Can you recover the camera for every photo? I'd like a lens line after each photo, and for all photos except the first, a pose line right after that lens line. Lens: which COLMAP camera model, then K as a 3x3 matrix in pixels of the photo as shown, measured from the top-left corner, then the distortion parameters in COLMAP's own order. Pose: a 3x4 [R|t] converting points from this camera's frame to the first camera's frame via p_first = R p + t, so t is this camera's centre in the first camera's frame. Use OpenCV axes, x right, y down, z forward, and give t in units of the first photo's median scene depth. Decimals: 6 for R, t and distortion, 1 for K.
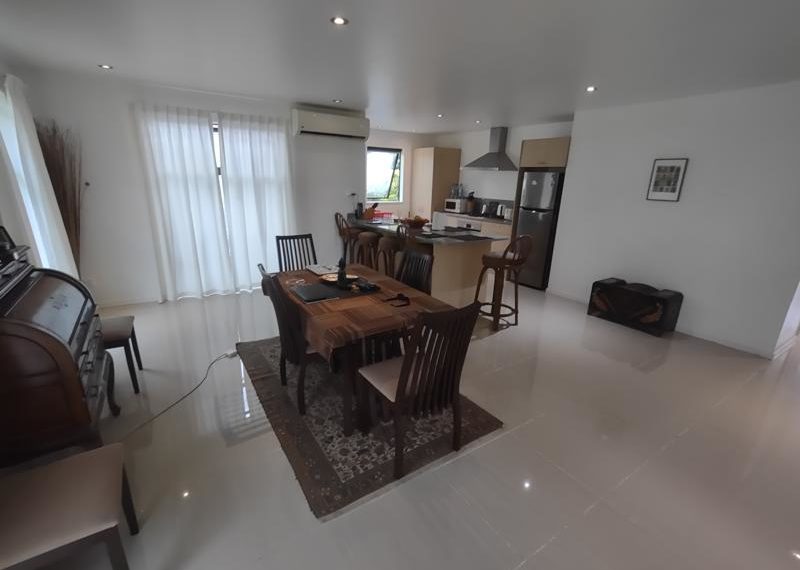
lens RADIAL K [[366.1, 0, 396.8], [0, 366.1, 289.6], [0, 0, 1]] dist [0.001450, 0.000560]
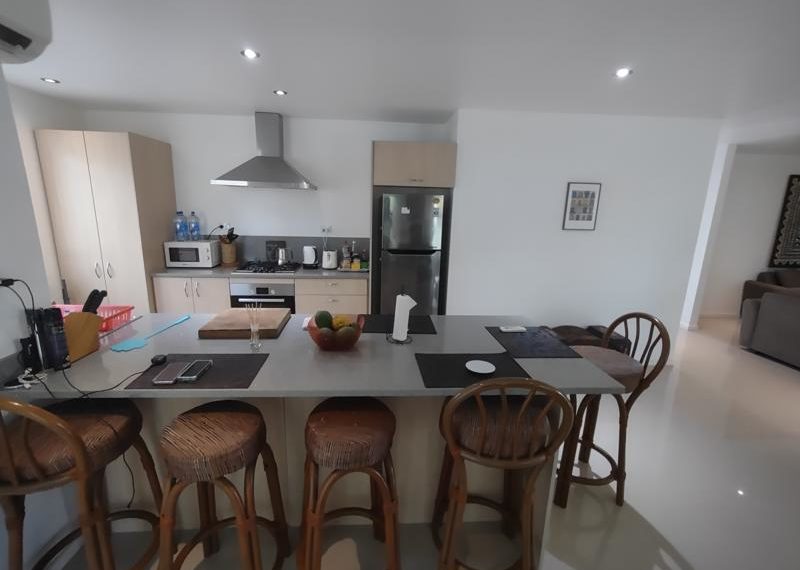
lens RADIAL K [[366.1, 0, 396.8], [0, 366.1, 289.6], [0, 0, 1]] dist [0.001450, 0.000560]
pose [[0.499080, -0.210983, 0.840479, -0.201394], [0.244915, 0.964707, 0.096736, -0.238658], [-0.831225, 0.157567, 0.533139, 0.739683]]
